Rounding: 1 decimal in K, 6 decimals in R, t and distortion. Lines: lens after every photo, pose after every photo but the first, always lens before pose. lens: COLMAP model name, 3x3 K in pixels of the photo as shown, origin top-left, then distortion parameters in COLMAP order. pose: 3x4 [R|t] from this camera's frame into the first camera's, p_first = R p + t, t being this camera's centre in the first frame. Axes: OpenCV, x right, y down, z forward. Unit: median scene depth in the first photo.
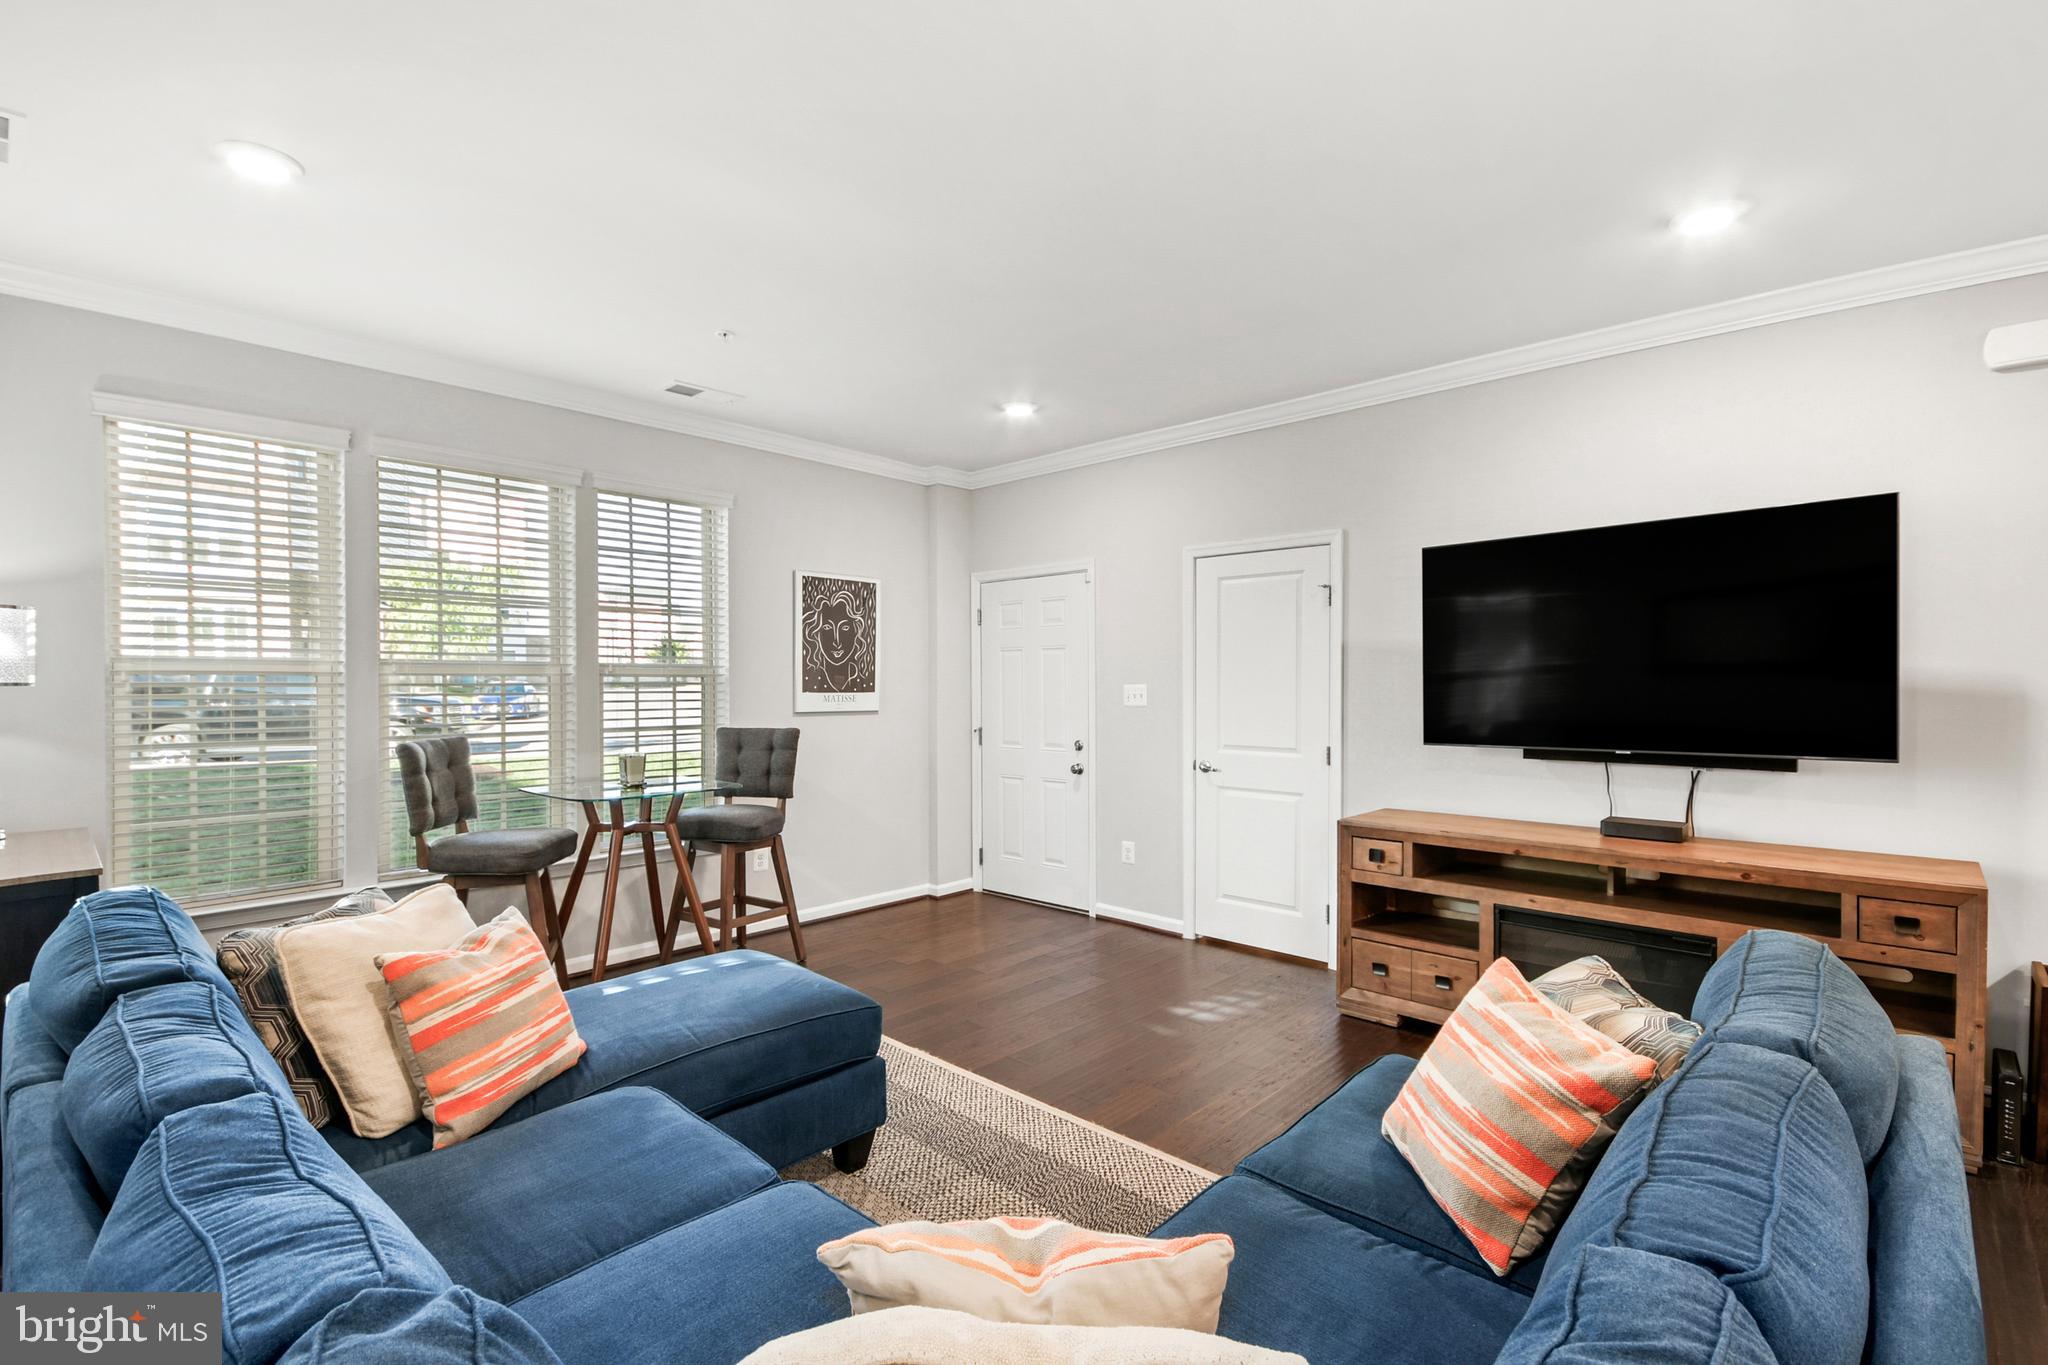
lens RADIAL K [[929.7, 0, 1030.2], [0, 929.7, 669.6], [0, 0, 1]] dist [0.008621, -0.000086]
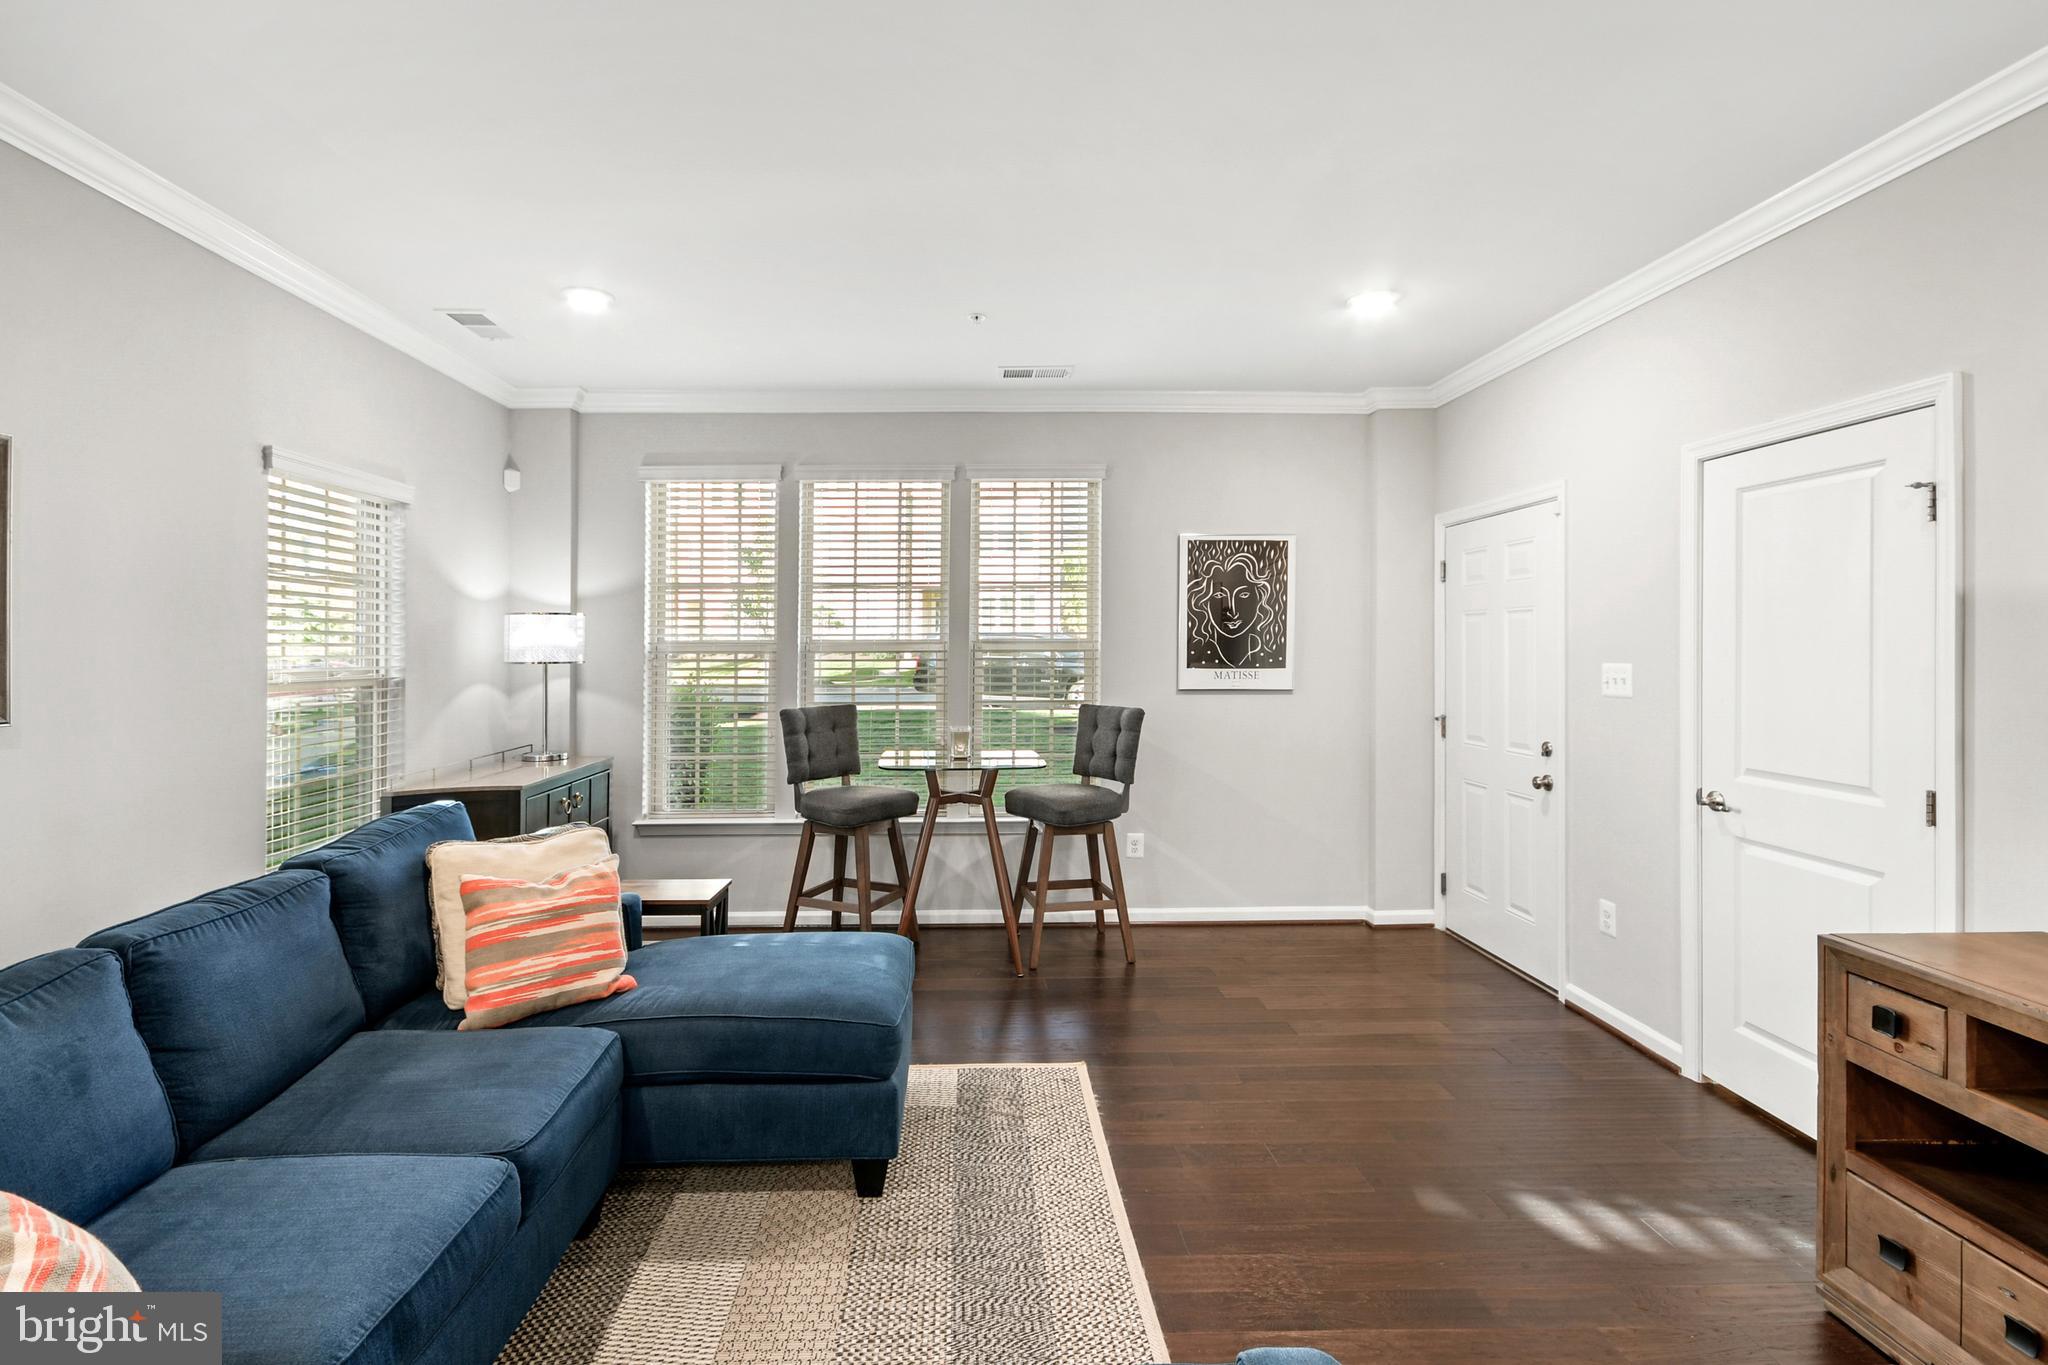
lens RADIAL K [[948.7, 0, 963.5], [0, 948.7, 615.6], [0, 0, 1]] dist [0.000467, 0.000060]
pose [[0.688821, -0.026195, -0.724458, 0.301986], [0.014958, 0.999648, -0.021923, -0.010750], [0.724778, 0.004265, 0.688970, 0.215149]]
